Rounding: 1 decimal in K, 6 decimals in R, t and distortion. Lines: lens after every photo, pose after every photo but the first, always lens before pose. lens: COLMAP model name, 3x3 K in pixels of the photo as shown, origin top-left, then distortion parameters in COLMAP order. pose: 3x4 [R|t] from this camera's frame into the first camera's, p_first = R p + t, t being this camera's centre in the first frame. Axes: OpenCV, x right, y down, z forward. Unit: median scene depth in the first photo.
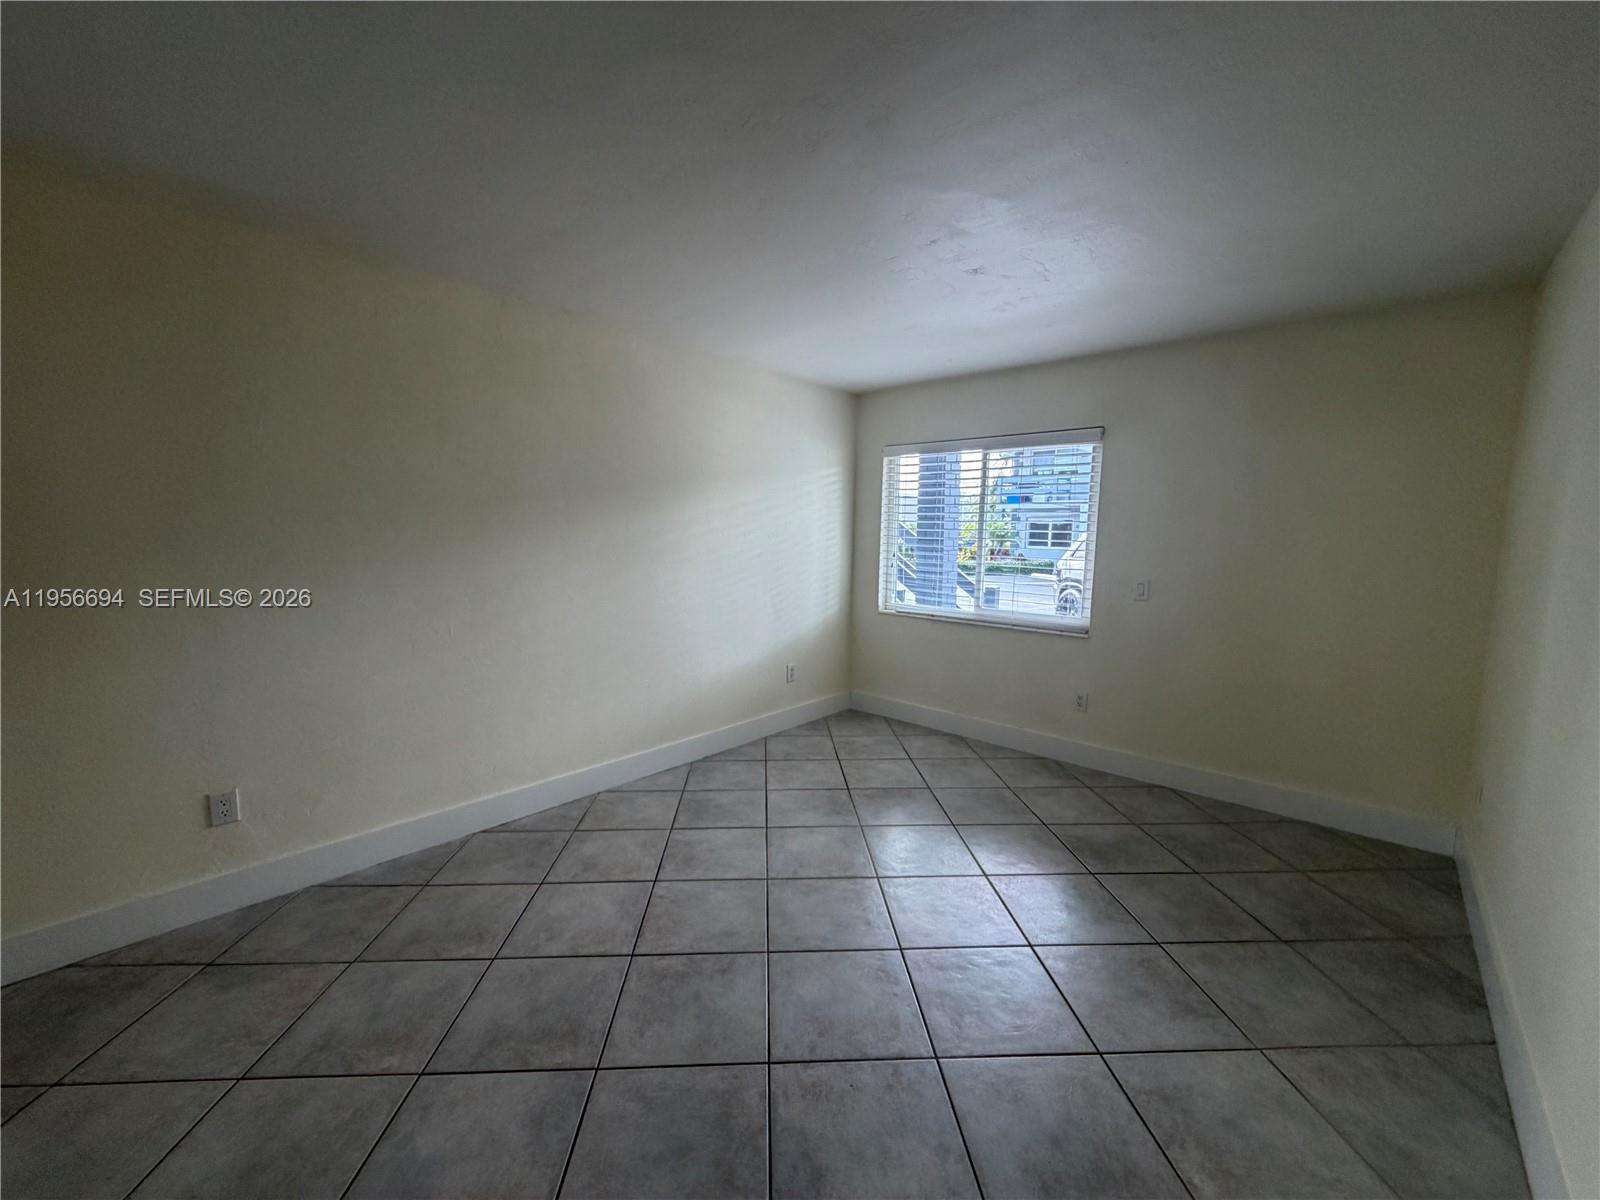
lens RADIAL K [[638.1, 0, 797.9], [0, 638.1, 603.4], [0, 0, 1]] dist [-0.000309, 0.000181]
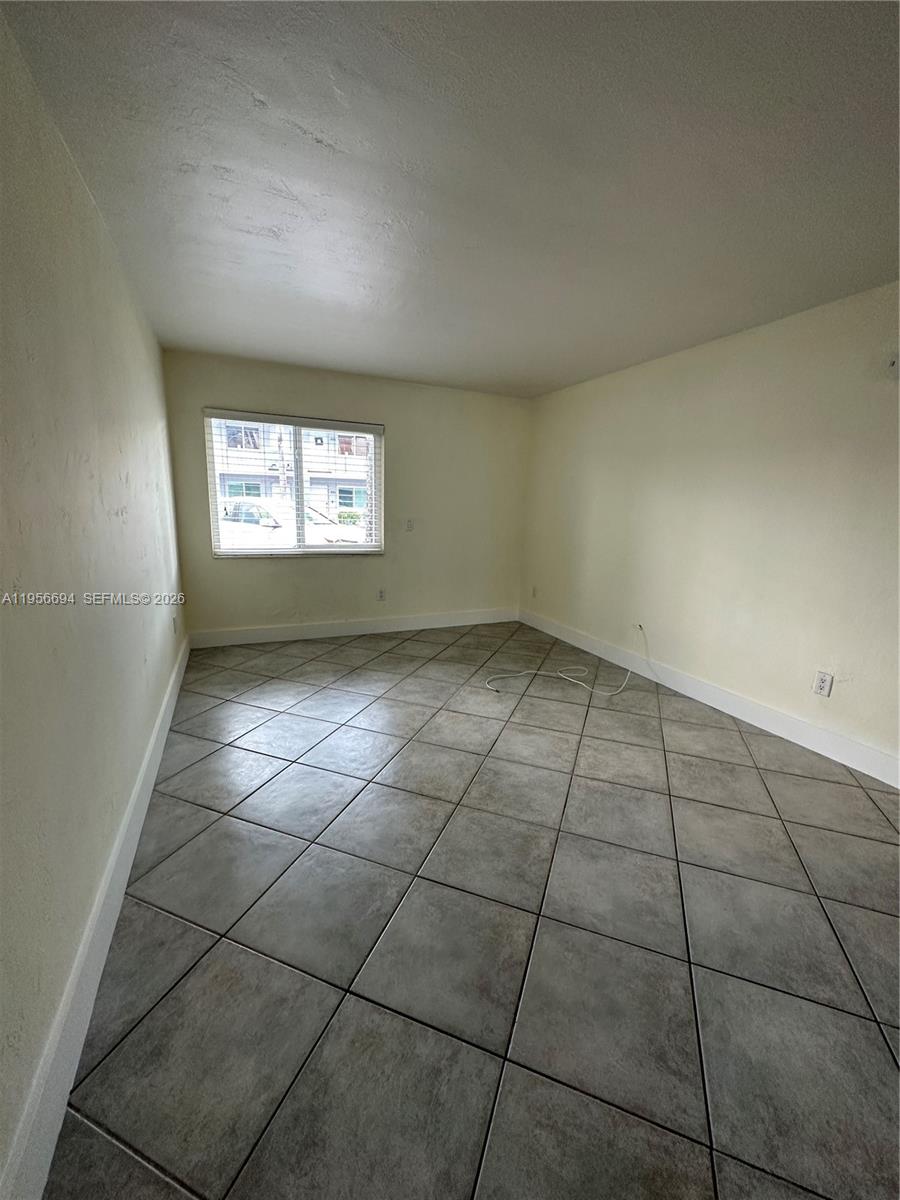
lens RADIAL K [[475.7, 0, 443.2], [0, 475.7, 606.5], [0, 0, 1]] dist [-0.002473, 0.000319]
pose [[0.404025, -0.196965, 0.893291, -1.023252], [0.079866, 0.980409, 0.180052, -0.046613], [-0.911255, -0.001402, 0.411841, 0.568985]]
